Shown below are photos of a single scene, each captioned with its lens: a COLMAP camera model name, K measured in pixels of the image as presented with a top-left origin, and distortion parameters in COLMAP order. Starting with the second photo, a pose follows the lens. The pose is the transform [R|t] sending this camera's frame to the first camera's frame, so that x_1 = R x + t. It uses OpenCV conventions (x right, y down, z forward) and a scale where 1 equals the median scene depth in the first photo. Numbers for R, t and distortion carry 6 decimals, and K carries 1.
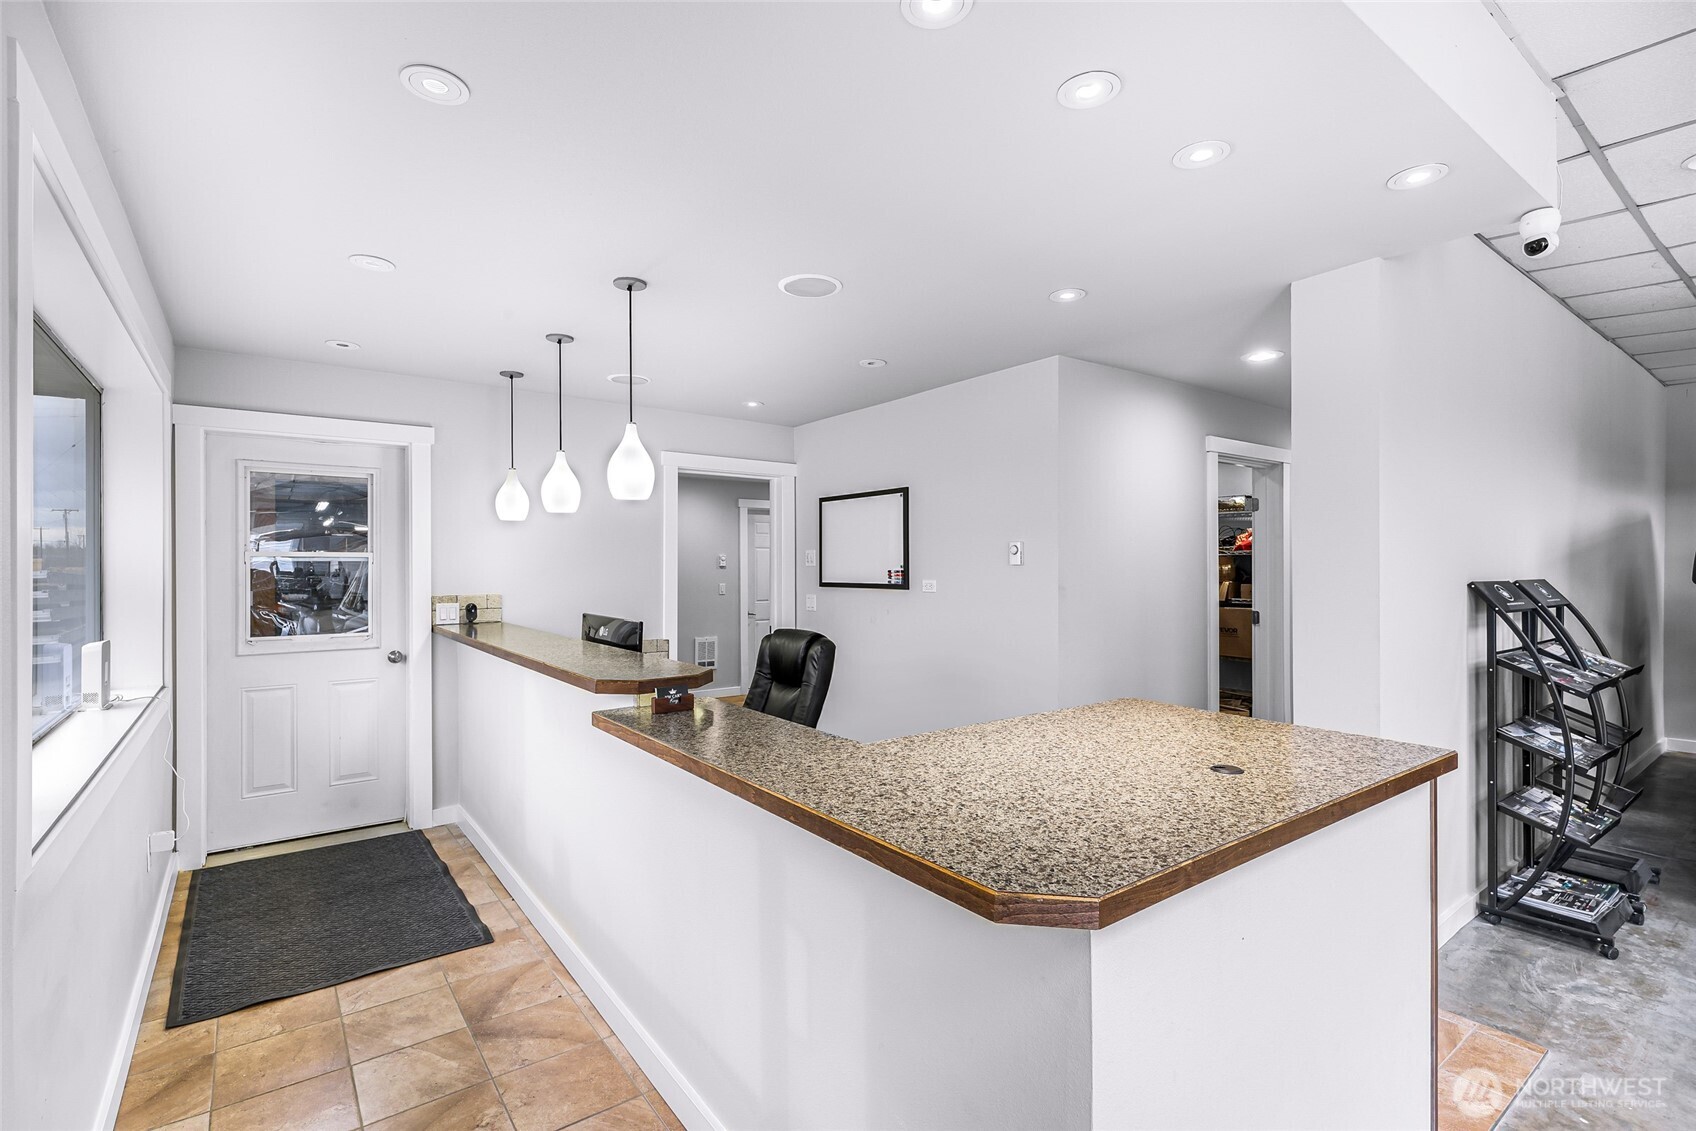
lens RADIAL K [[778.1, 0, 845.1], [0, 778.1, 566.7], [0, 0, 1]] dist [0.001930, 0.000575]
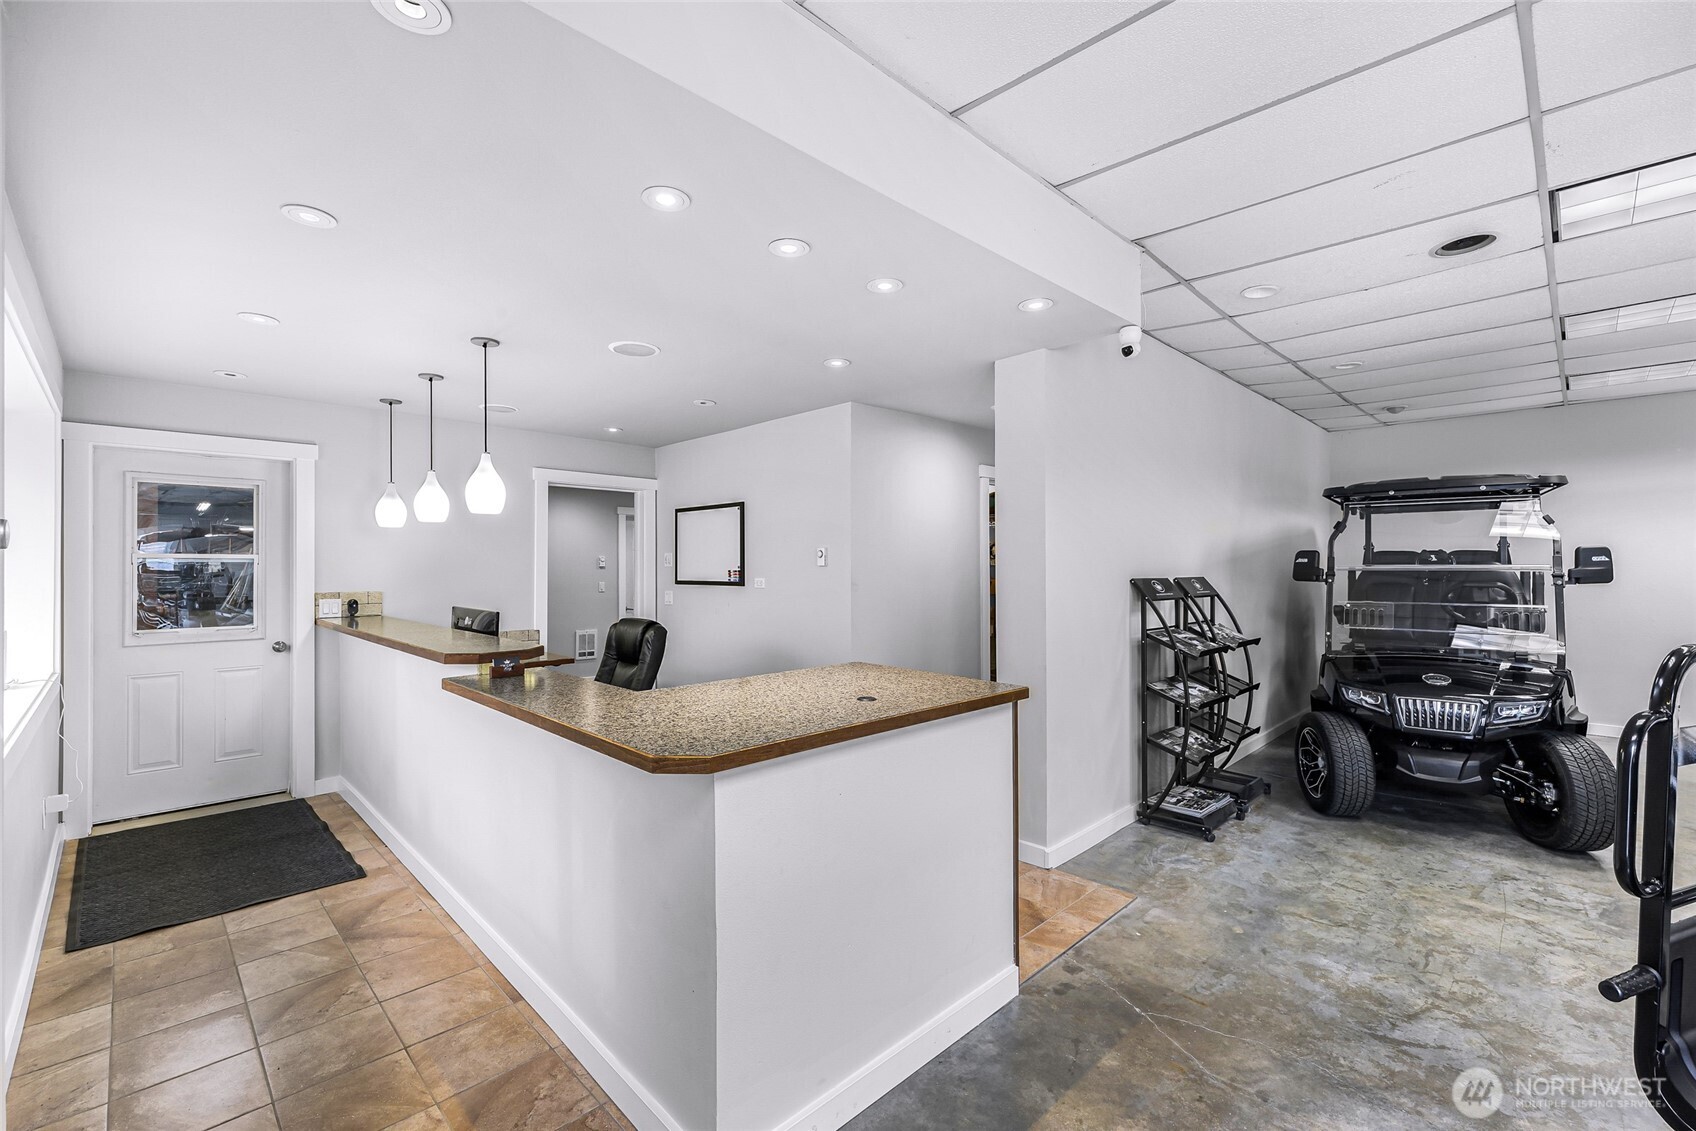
lens RADIAL K [[717.3, 0, 841.5], [0, 717.3, 562.8], [0, 0, 1]] dist [0.003113, -0.000257]
pose [[0.990745, 0.001446, 0.135732, 0.113982], [-0.000628, 0.999981, -0.006073, -0.000477], [-0.135738, 0.005932, 0.990727, -0.186268]]
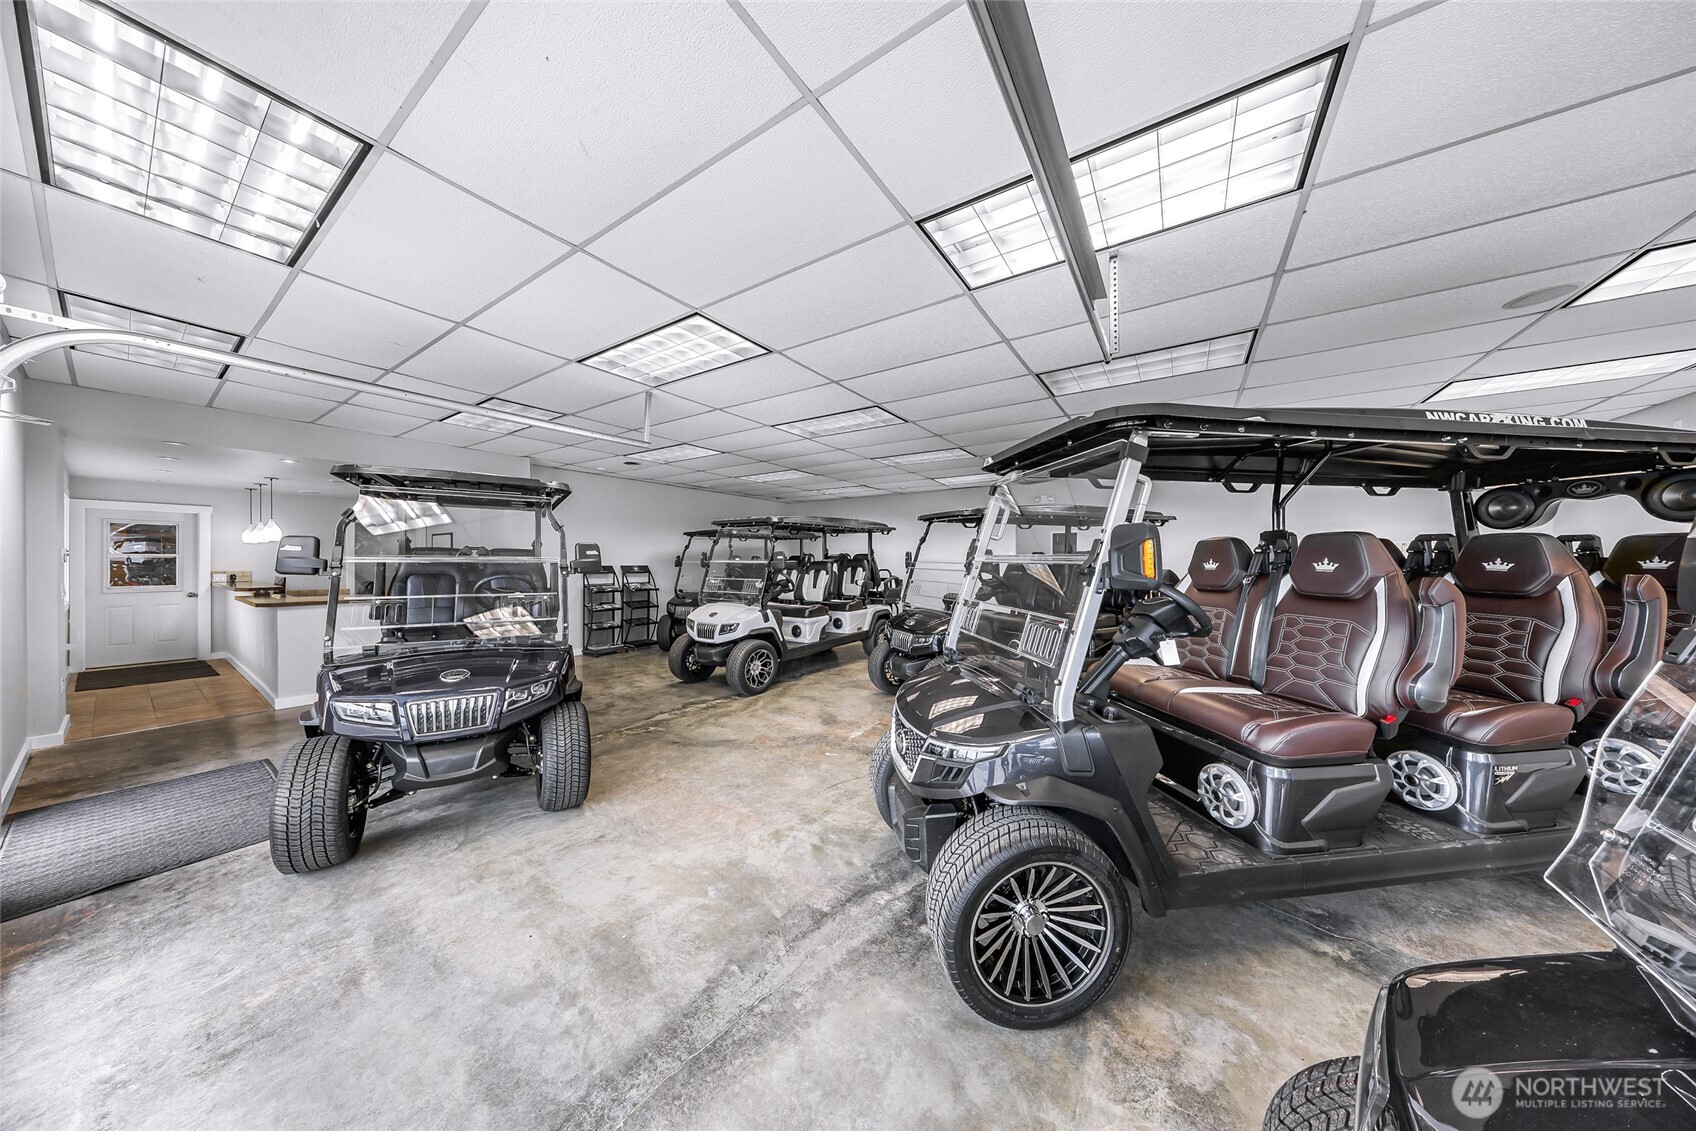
lens RADIAL K [[485.2, 0, 857.4], [0, 485.2, 561.8], [0, 0, 1]] dist [0.000092, -0.000003]
pose [[0.941739, 0.002485, 0.336335, 1.206338], [-0.001978, 0.999996, -0.001852, 0.005751], [-0.336338, 0.001079, 0.941741, -1.582049]]
